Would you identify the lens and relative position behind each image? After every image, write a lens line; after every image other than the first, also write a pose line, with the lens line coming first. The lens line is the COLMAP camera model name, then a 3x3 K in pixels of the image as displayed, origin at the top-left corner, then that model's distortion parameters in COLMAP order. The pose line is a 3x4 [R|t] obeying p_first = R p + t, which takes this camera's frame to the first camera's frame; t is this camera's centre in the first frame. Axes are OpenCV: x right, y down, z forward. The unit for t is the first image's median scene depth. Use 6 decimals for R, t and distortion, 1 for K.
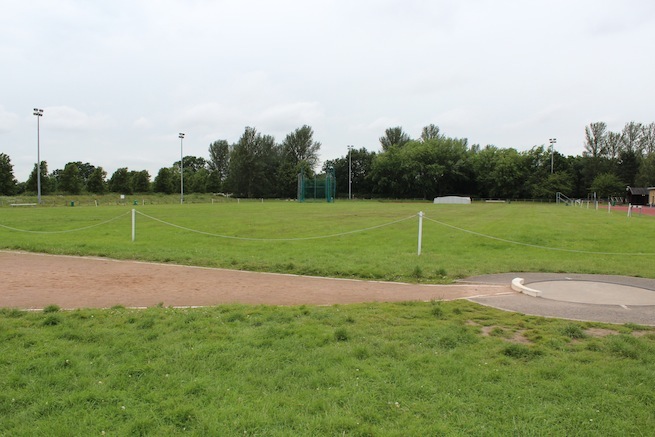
lens RADIAL K [[545.0, 0, 326.2], [0, 545.0, 225.2], [0, 0, 1]] dist [-0.155441, 0.128855]
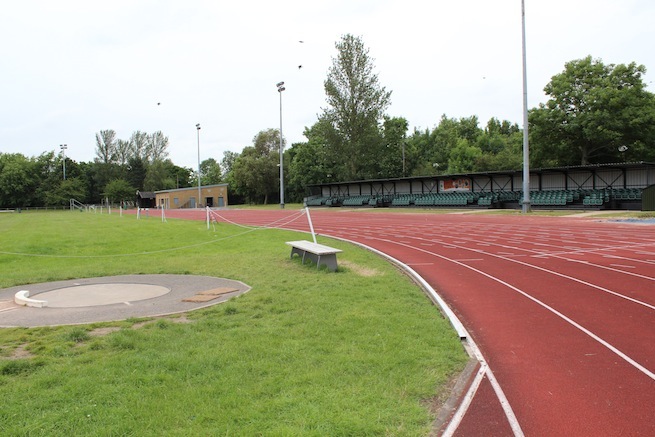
lens RADIAL K [[545.0, 0, 326.2], [0, 545.0, 225.2], [0, 0, 1]] dist [-0.155441, 0.128855]
pose [[0.655268, -0.063911, 0.752688, 0.001982], [0.072544, 0.997133, 0.021513, 0.000166], [-0.751905, 0.040506, 0.658026, -0.002452]]
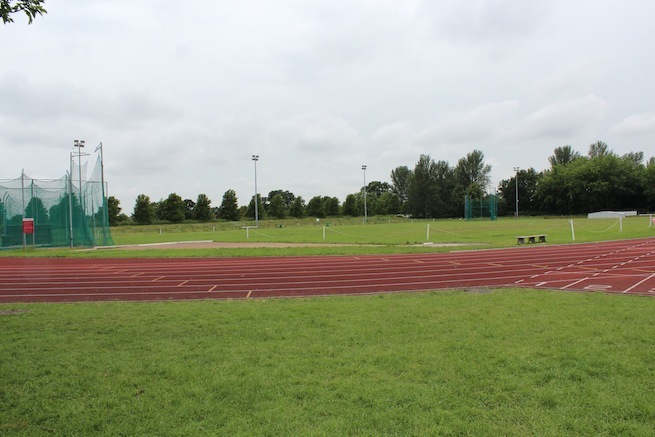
lens RADIAL K [[546.7, 0, 327.5], [0, 546.7, 218.5], [0, 0, 1]] dist [-0.162713, 0.139431]
pose [[0.940718, -0.027609, -0.338063, 0.057356], [0.010822, 0.998617, -0.051442, 0.007643], [0.339016, 0.044734, 0.939717, -0.152878]]
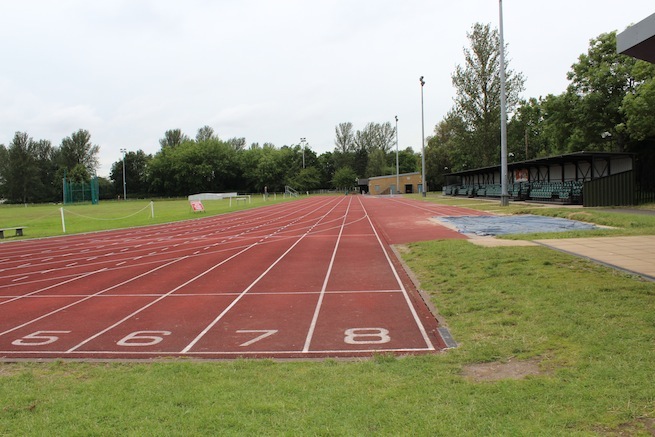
lens RADIAL K [[546.7, 0, 327.5], [0, 546.7, 218.5], [0, 0, 1]] dist [-0.162713, 0.139431]
pose [[0.948236, -0.054792, 0.312805, 0.104129], [0.056209, 0.998409, 0.004493, 0.006302], [-0.312553, 0.013322, 0.949807, -0.119441]]
